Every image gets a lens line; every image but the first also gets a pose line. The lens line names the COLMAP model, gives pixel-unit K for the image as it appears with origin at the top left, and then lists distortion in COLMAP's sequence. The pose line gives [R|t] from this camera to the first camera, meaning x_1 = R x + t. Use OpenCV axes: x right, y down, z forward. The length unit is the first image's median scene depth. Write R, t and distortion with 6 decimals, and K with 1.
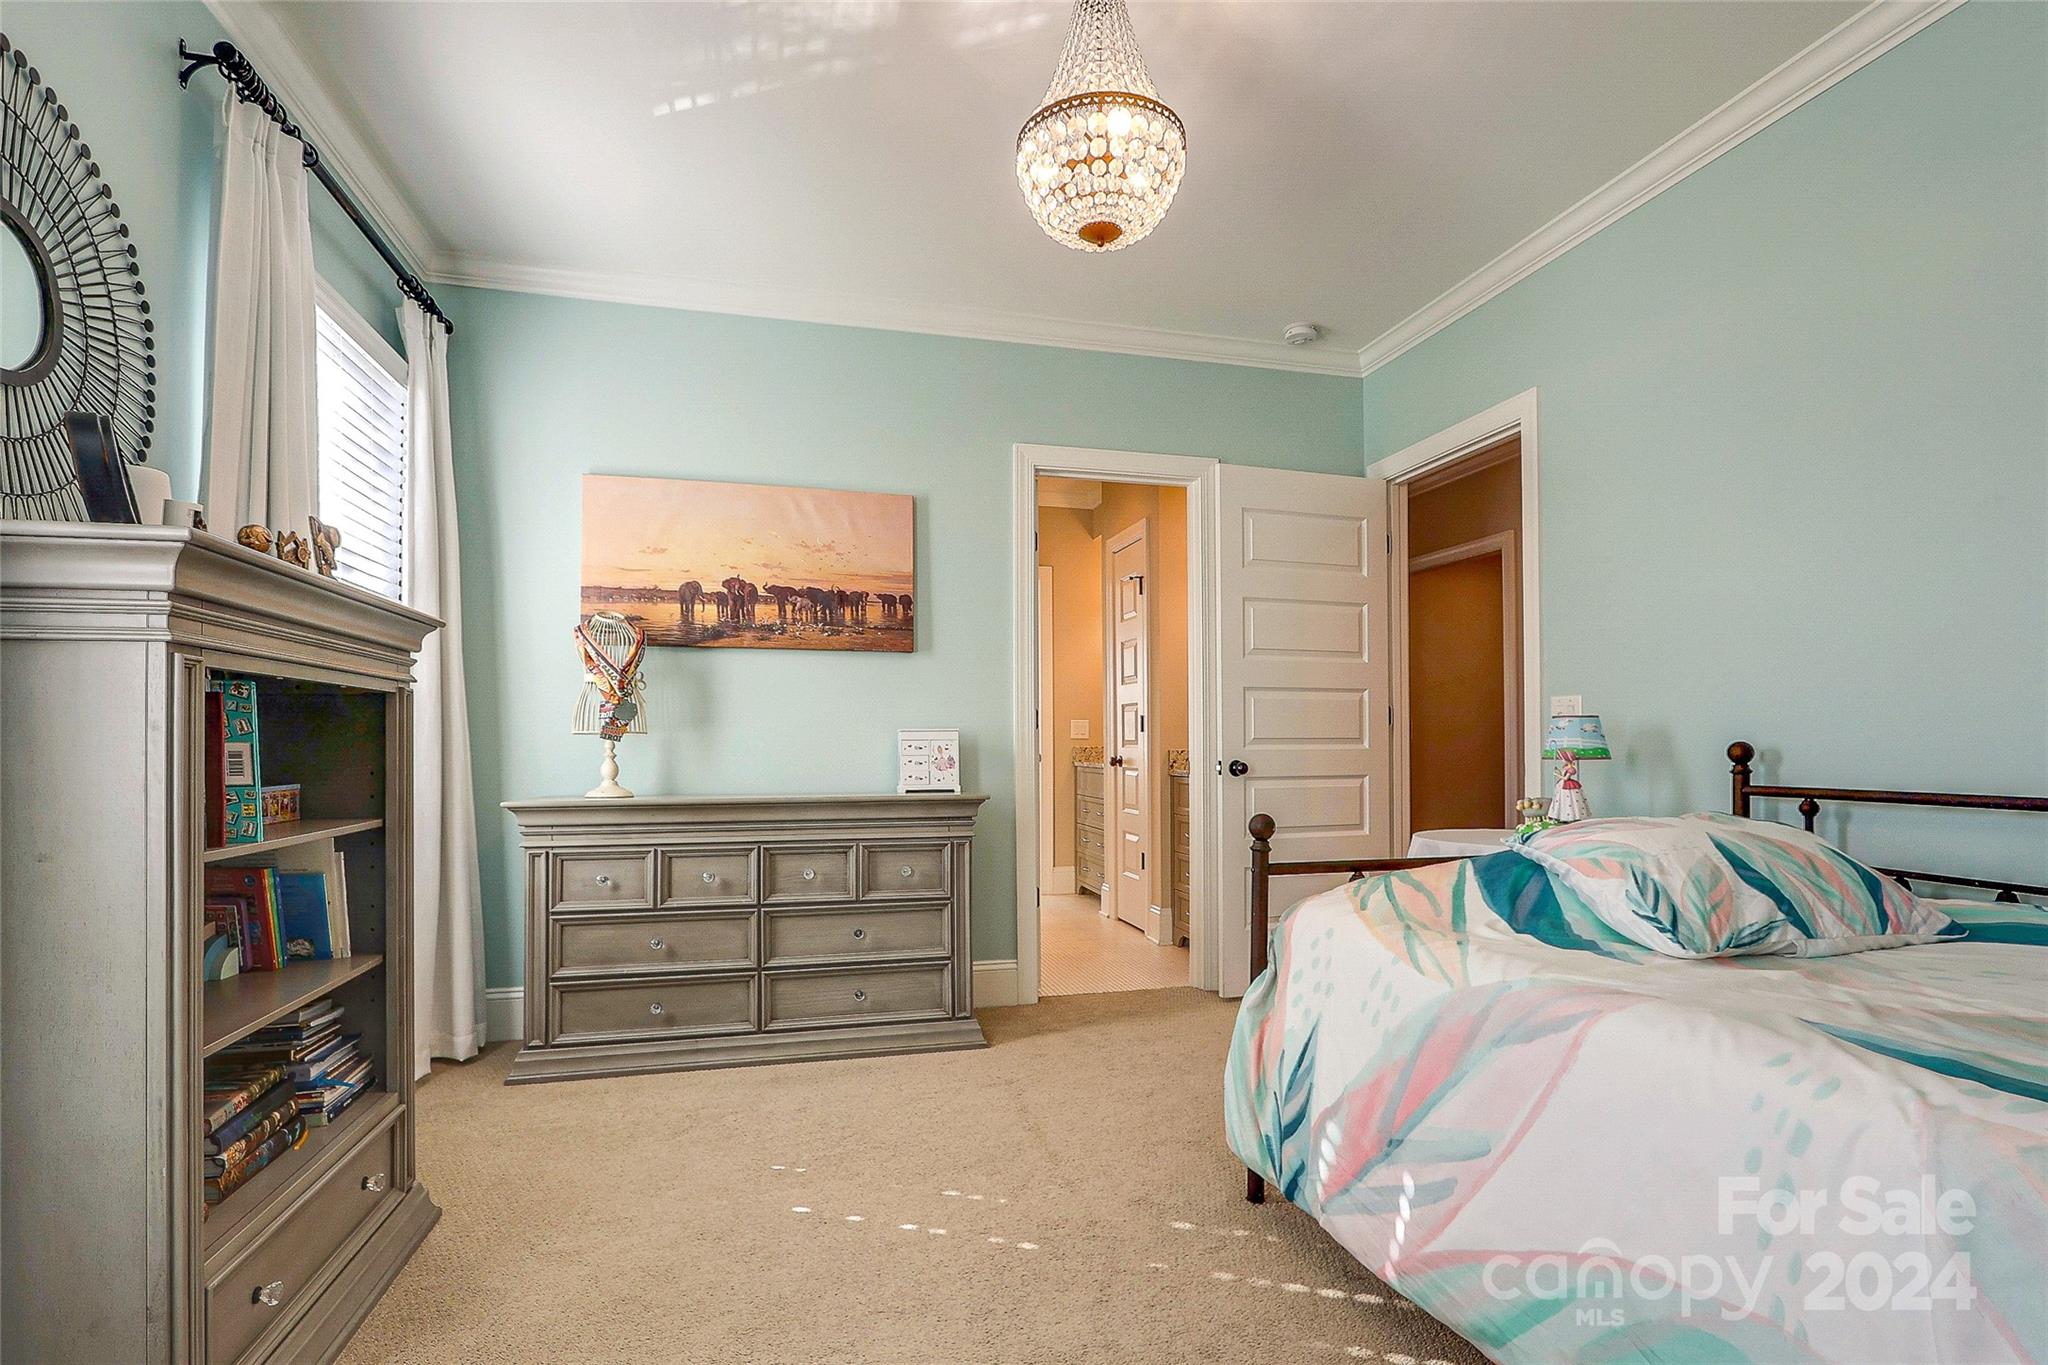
lens RADIAL K [[972.9, 0, 1024.3], [0, 972.9, 737.0], [0, 0, 1]] dist [-0.012830, 0.002460]
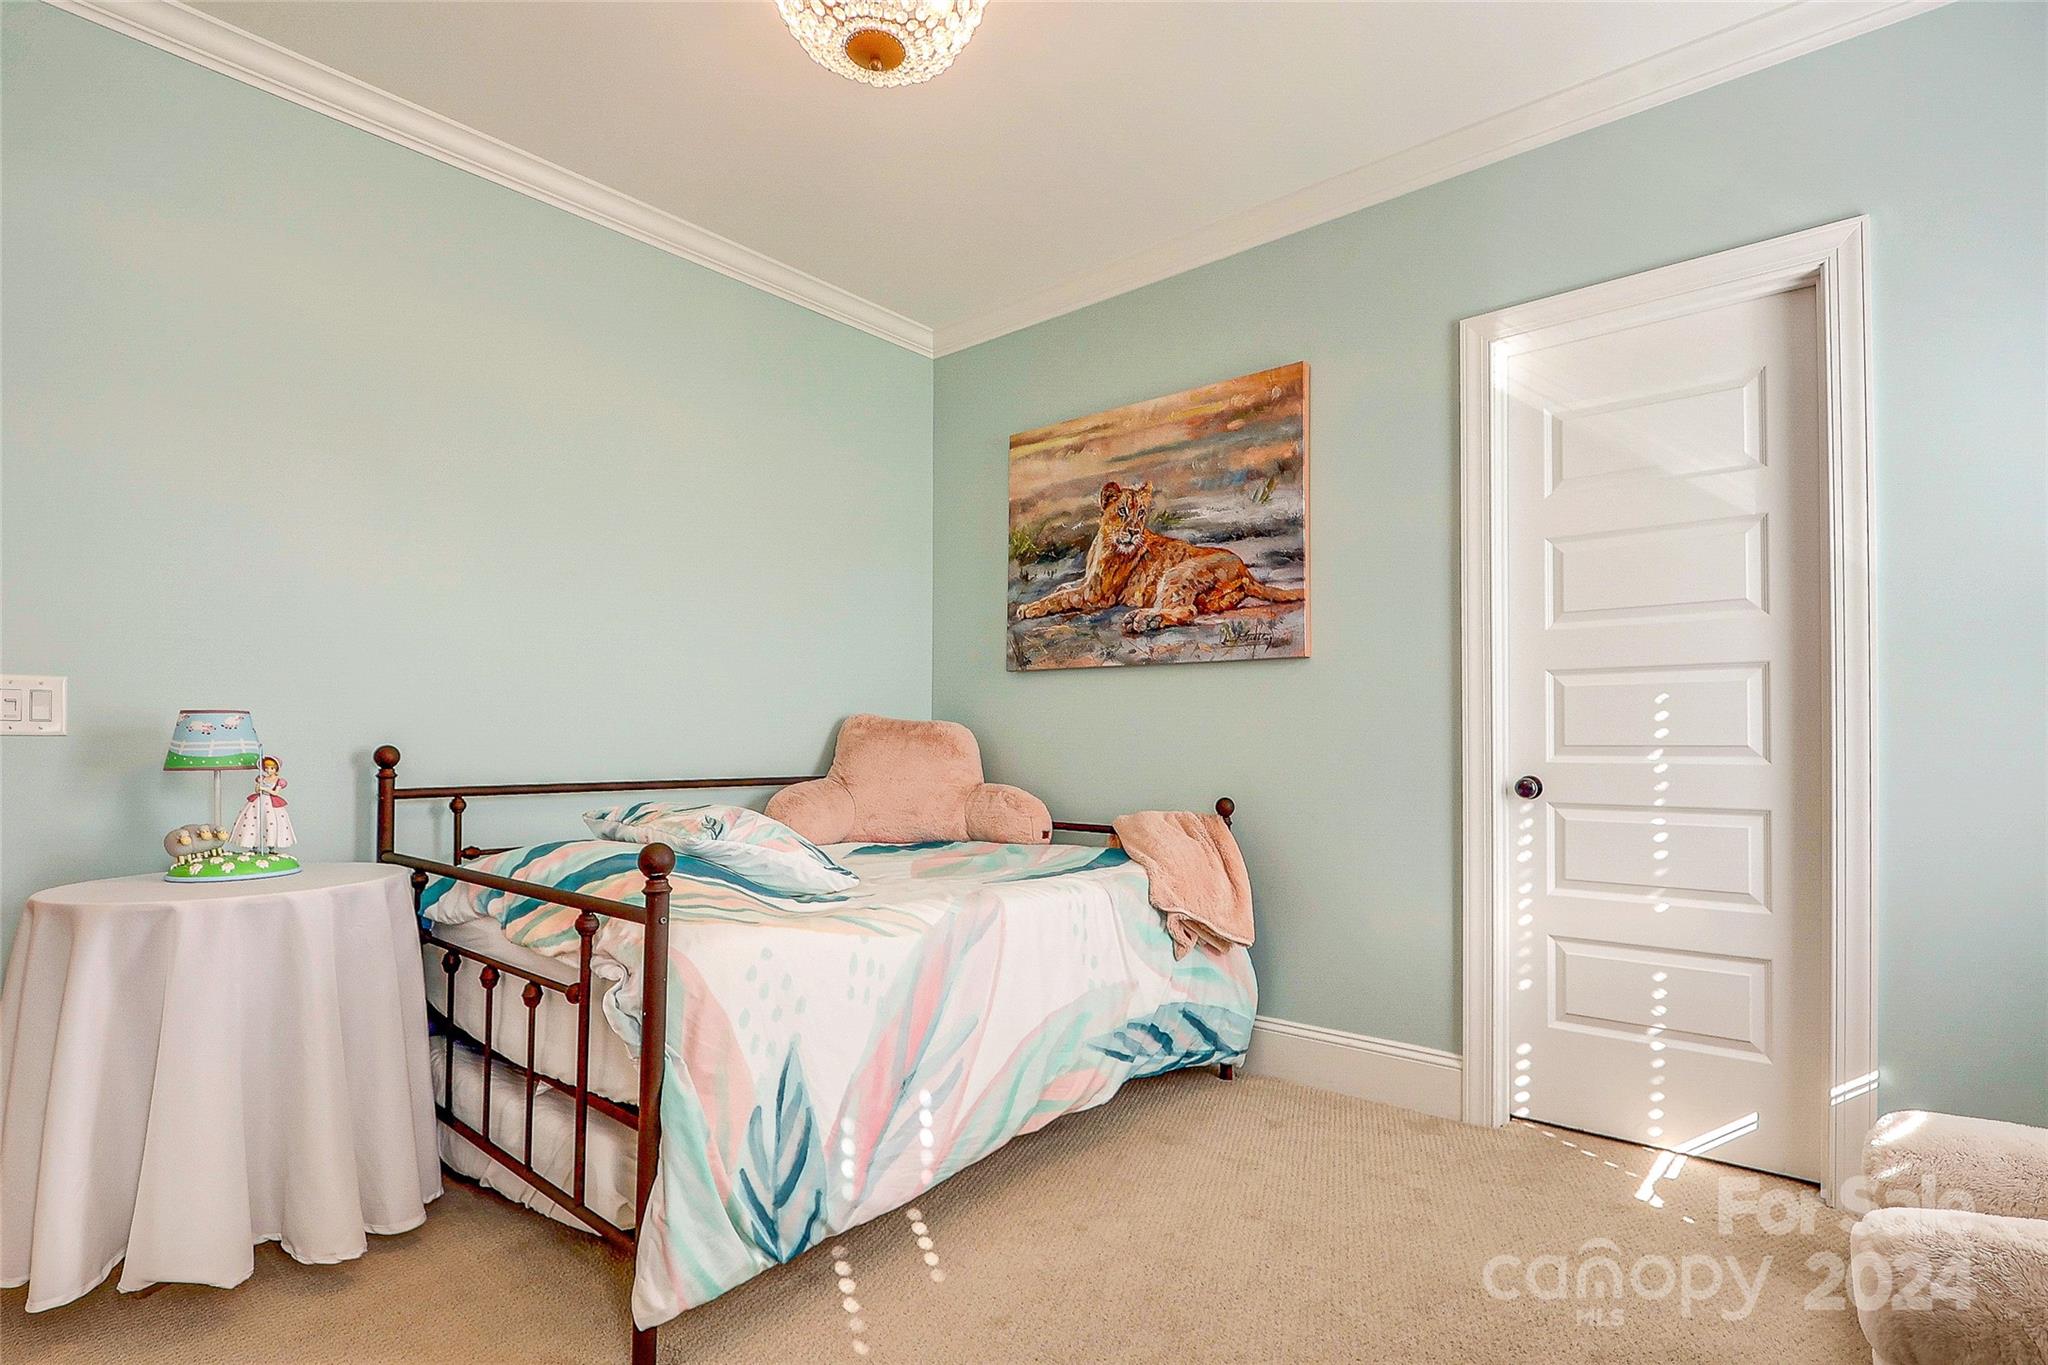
lens RADIAL K [[972.9, 0, 1037.1], [0, 972.9, 727.5], [0, 0, 1]] dist [-0.012830, 0.002460]
pose [[-0.576981, 0.012156, 0.816667, -0.406847], [-0.005137, 0.999815, -0.018512, 0.000840], [-0.816741, -0.014876, -0.576812, 0.909022]]
